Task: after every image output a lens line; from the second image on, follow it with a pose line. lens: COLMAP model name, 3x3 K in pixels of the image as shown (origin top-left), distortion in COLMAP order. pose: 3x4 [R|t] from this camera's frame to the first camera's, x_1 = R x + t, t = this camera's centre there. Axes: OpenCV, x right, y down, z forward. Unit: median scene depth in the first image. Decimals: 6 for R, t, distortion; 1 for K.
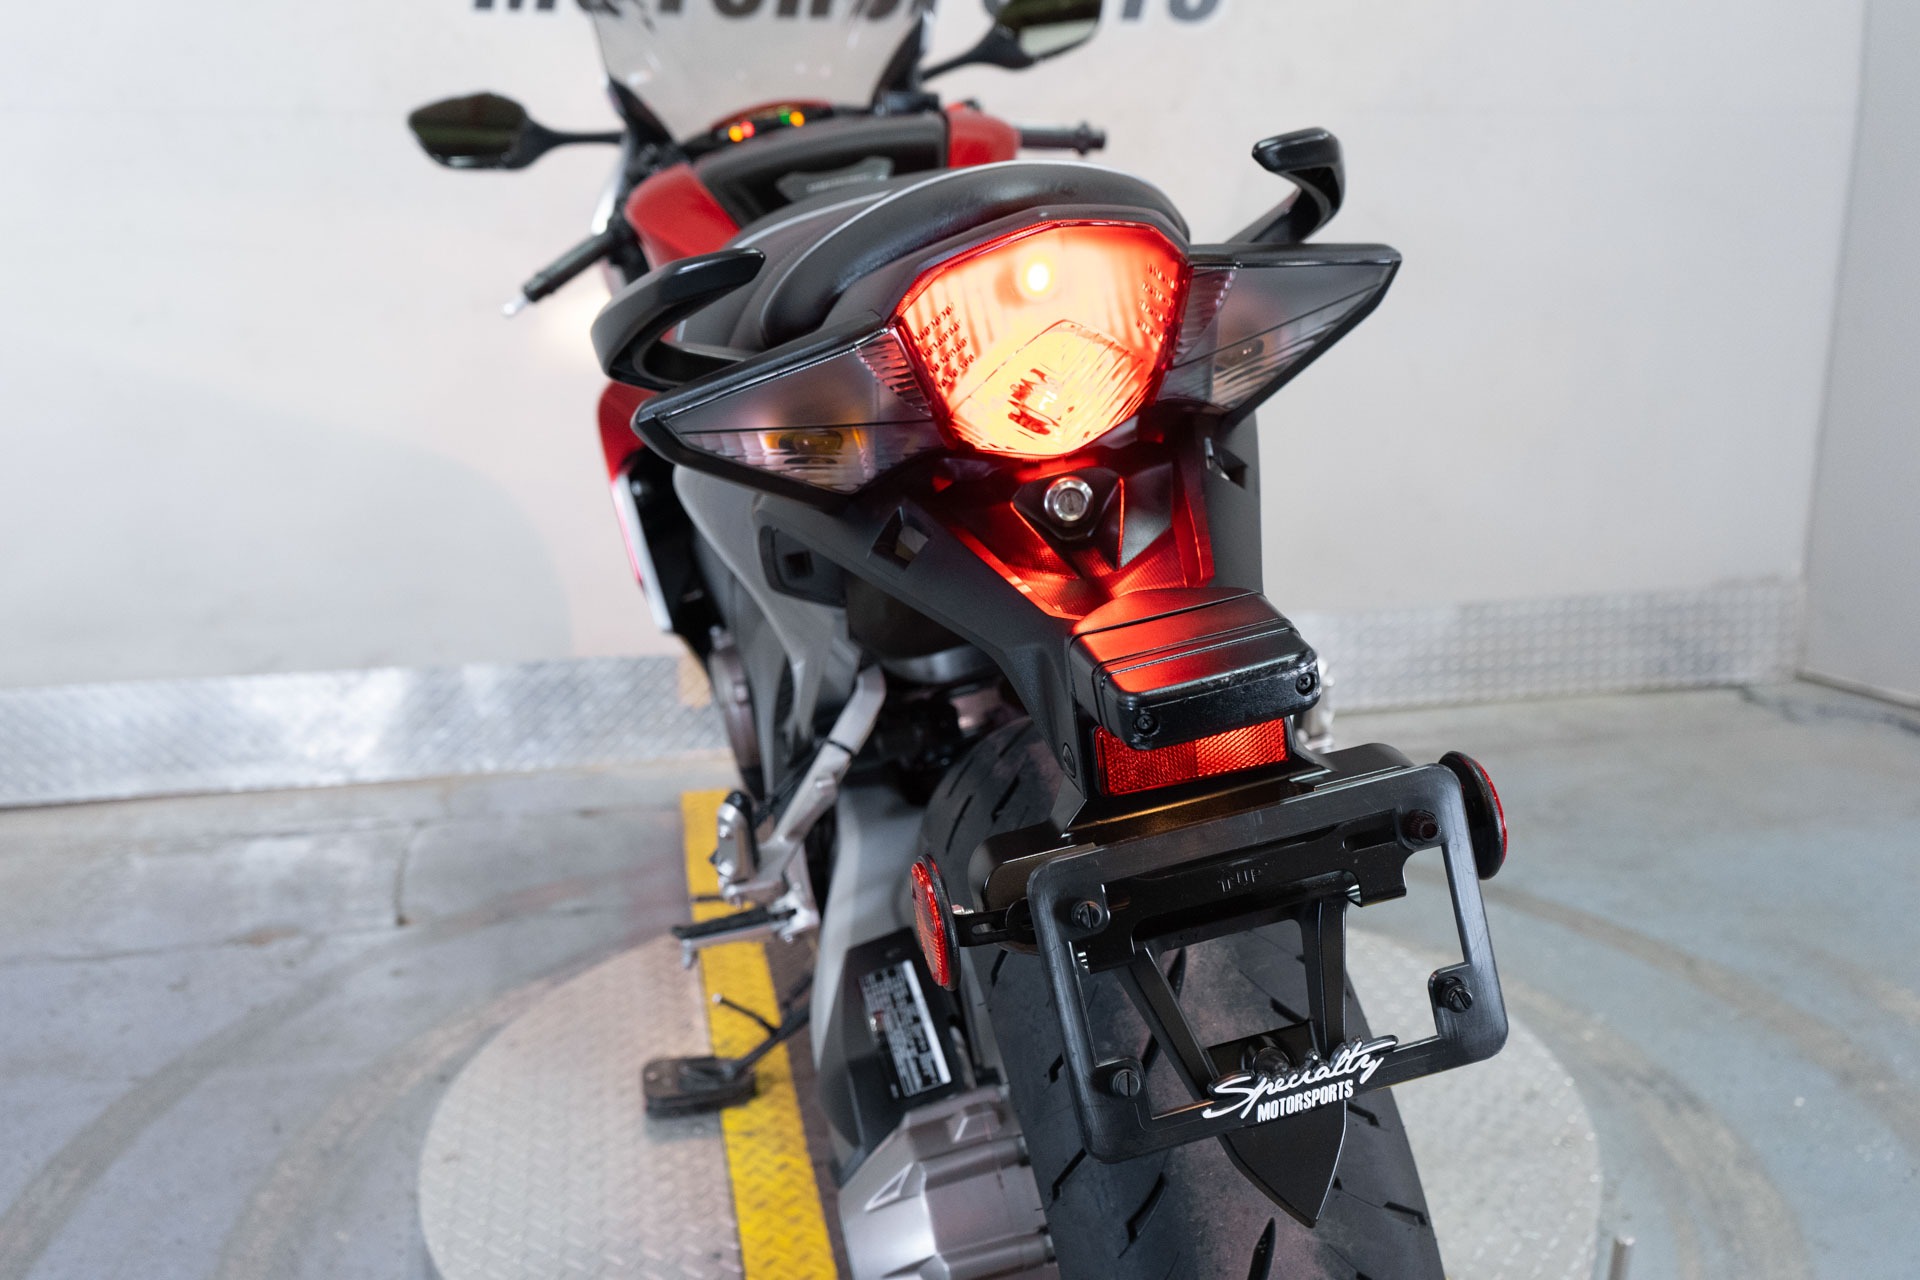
lens RADIAL K [[1819.2, 0, 967.0], [0, 1819.2, 633.3], [0, 0, 1]] dist [0.020588, 0.000000]
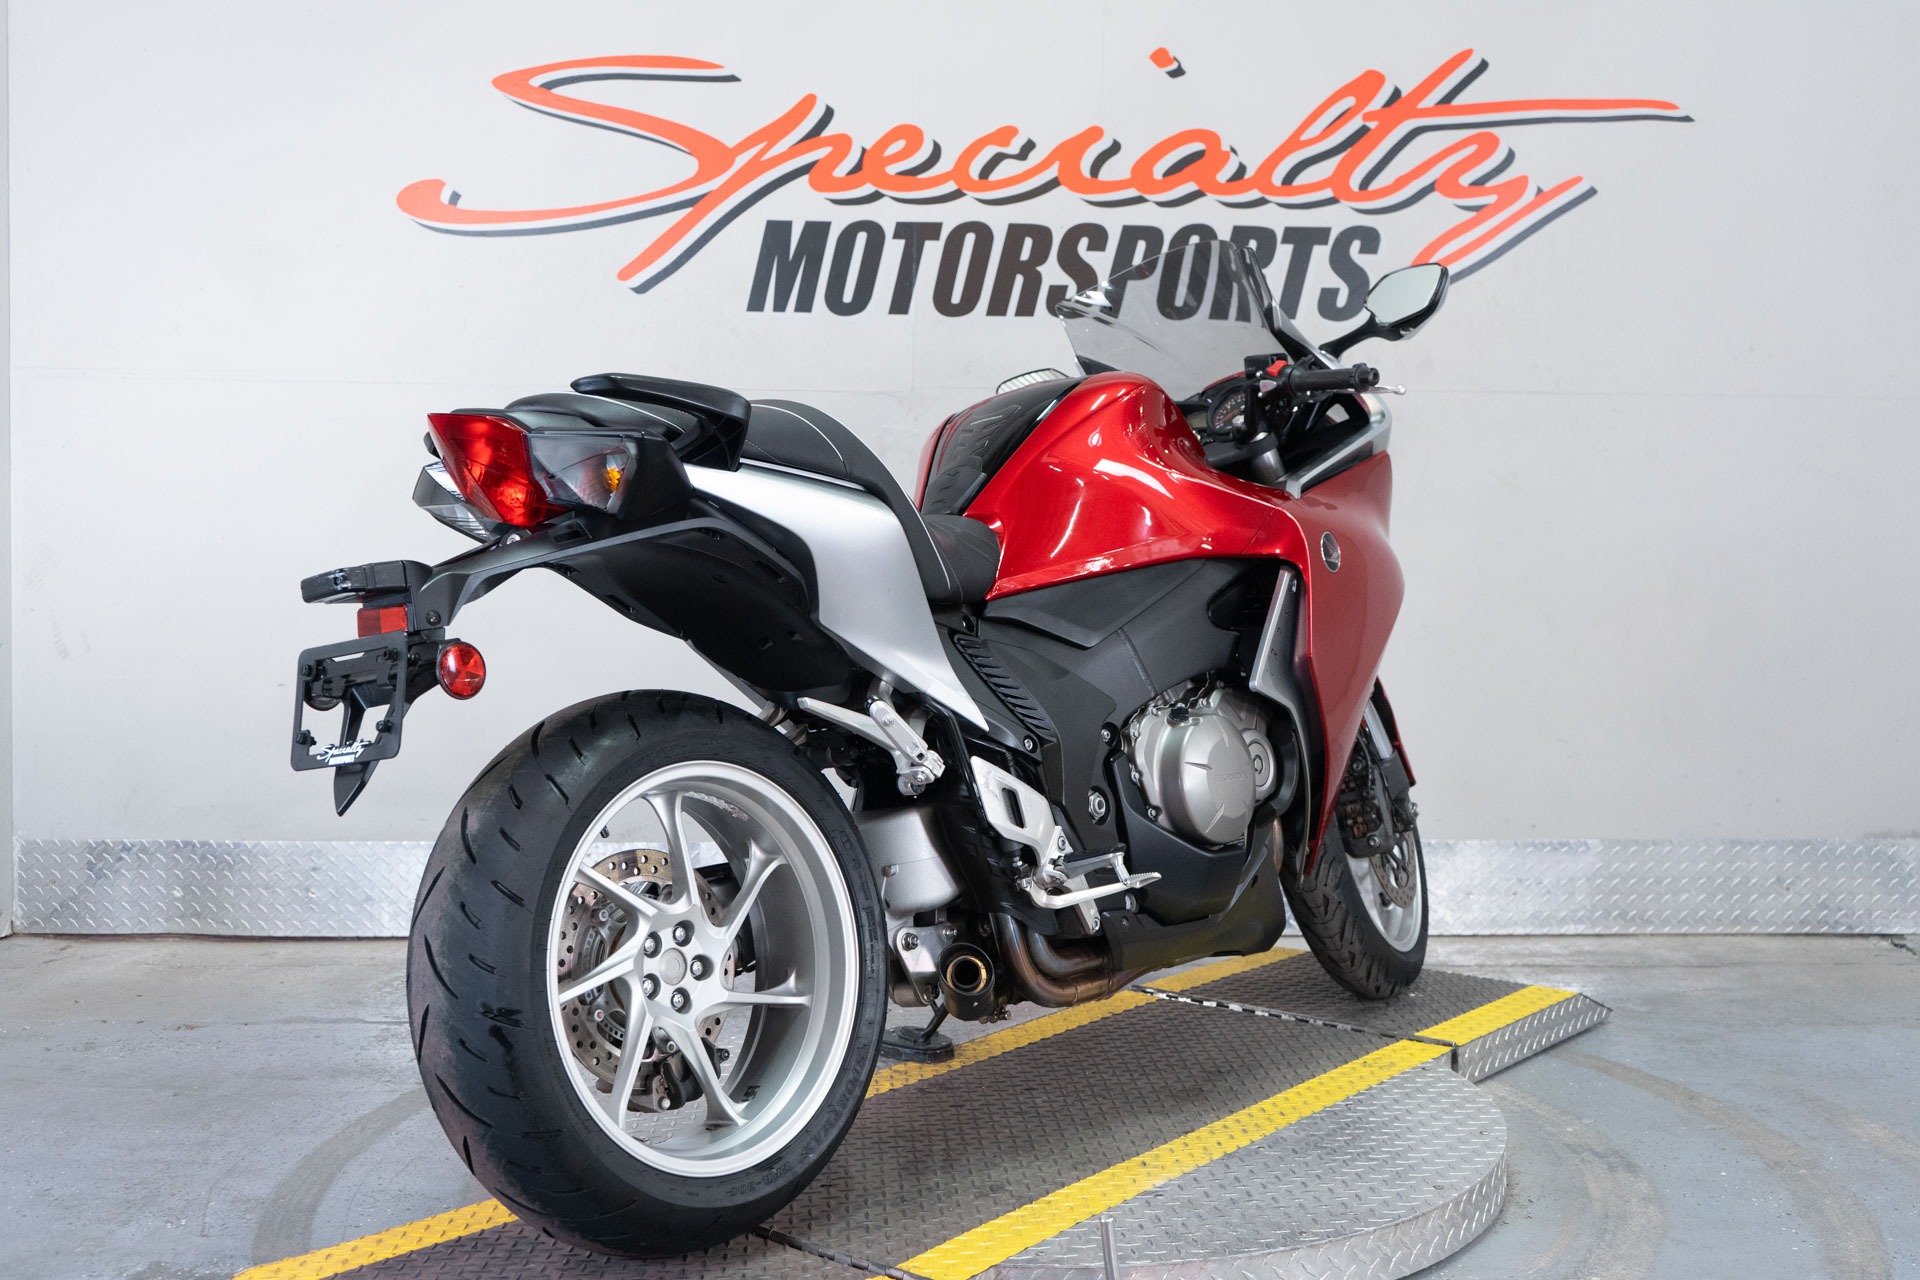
lens RADIAL K [[2135.9, 0, 969.7], [0, 2135.9, 631.7], [0, 0, 1]] dist [0.020212, 0.000000]
pose [[0.984179, 0.025400, -0.175347, 0.150143], [-0.057357, 0.982053, -0.179674, 0.137047], [0.167637, 0.186889, 0.967972, -0.372115]]
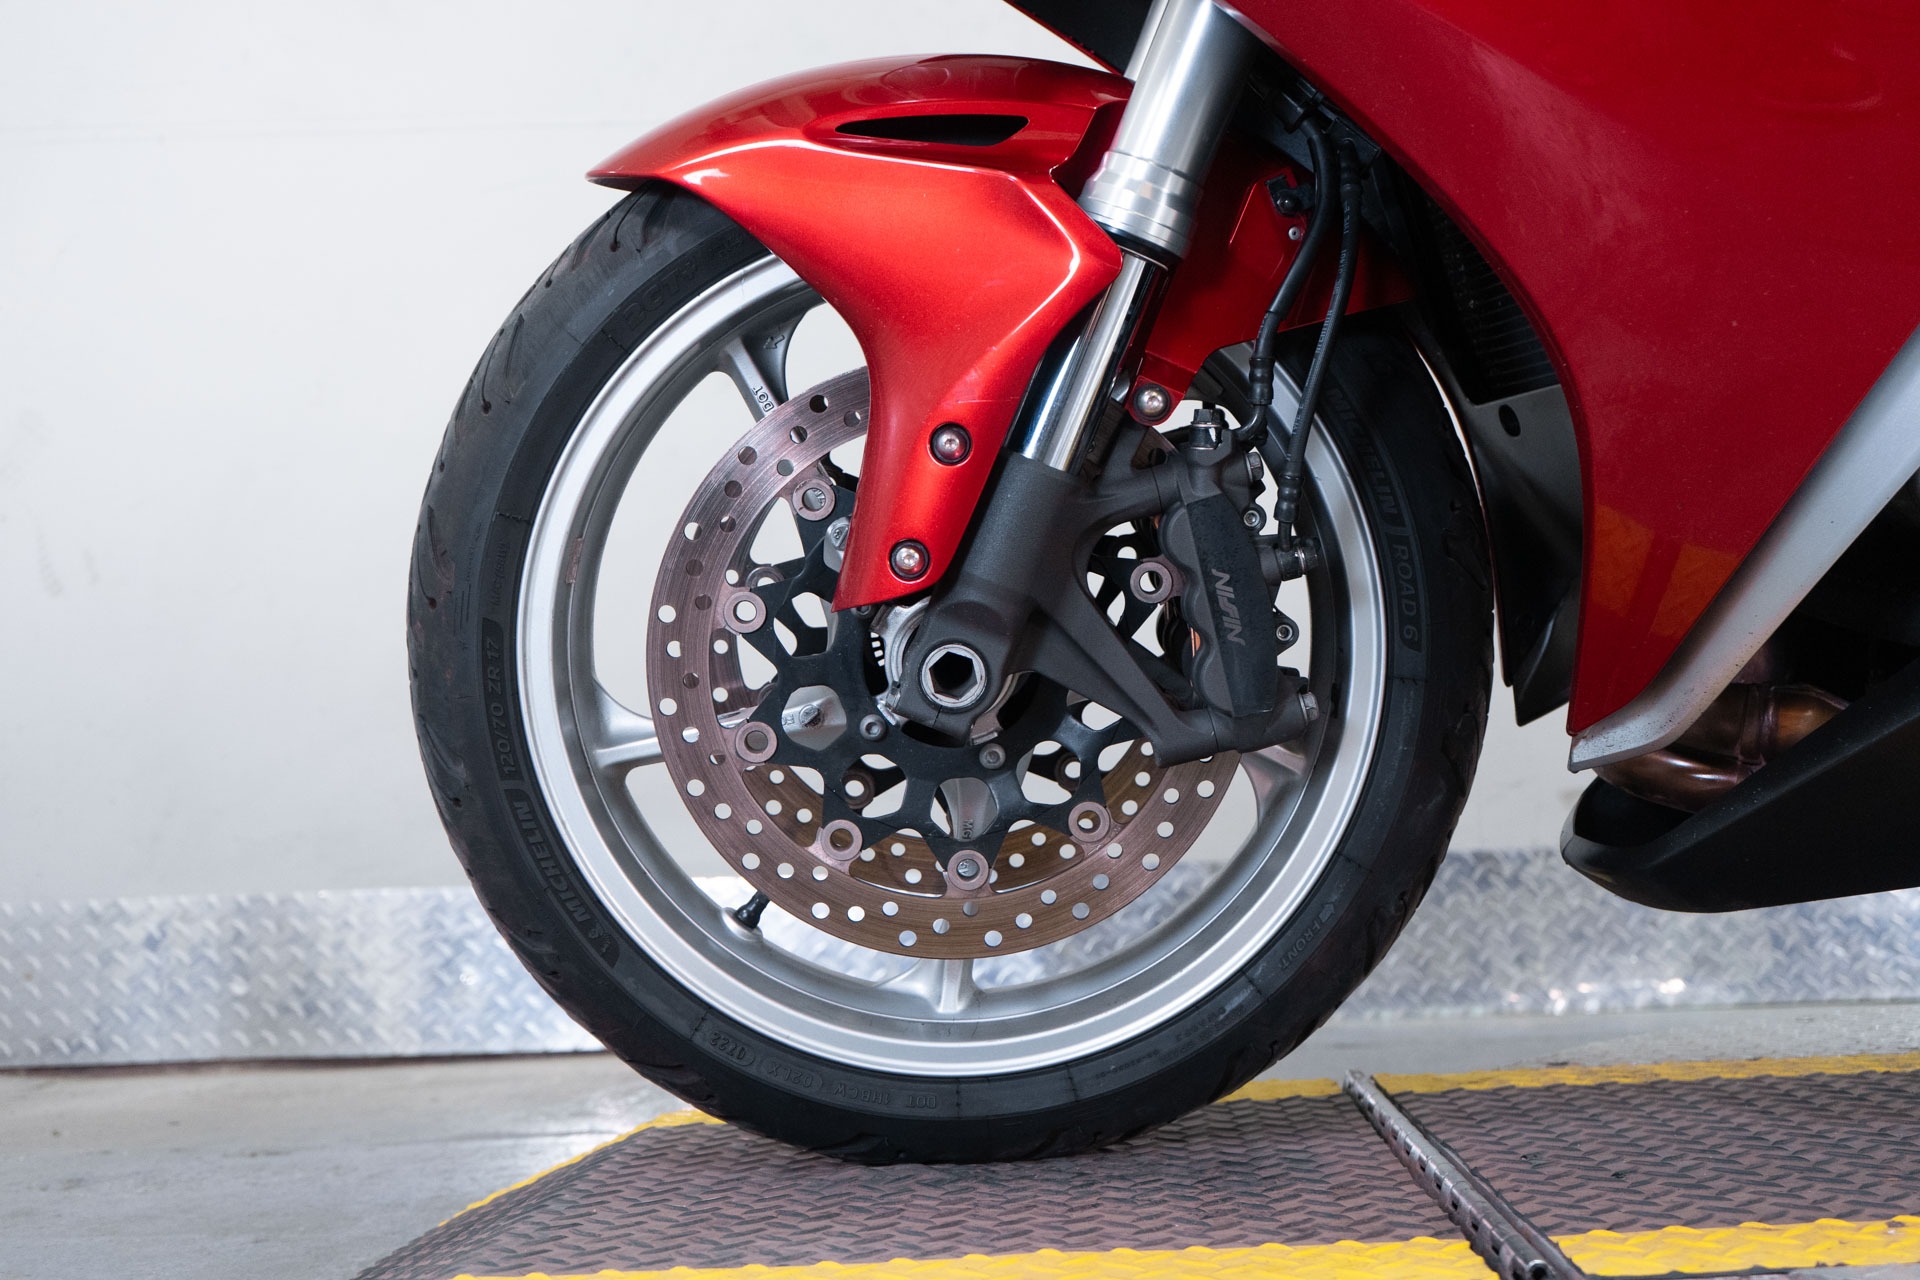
lens RADIAL K [[2128.1, 0, 955.1], [0, 2128.1, 656.9], [0, 0, 1]] dist [-0.055962, 0.000000]
pose [[0.981340, -0.043446, -0.187309, -0.212840], [-0.020157, 0.945527, -0.324918, 0.227623], [0.191222, 0.322631, 0.927008, 0.257694]]
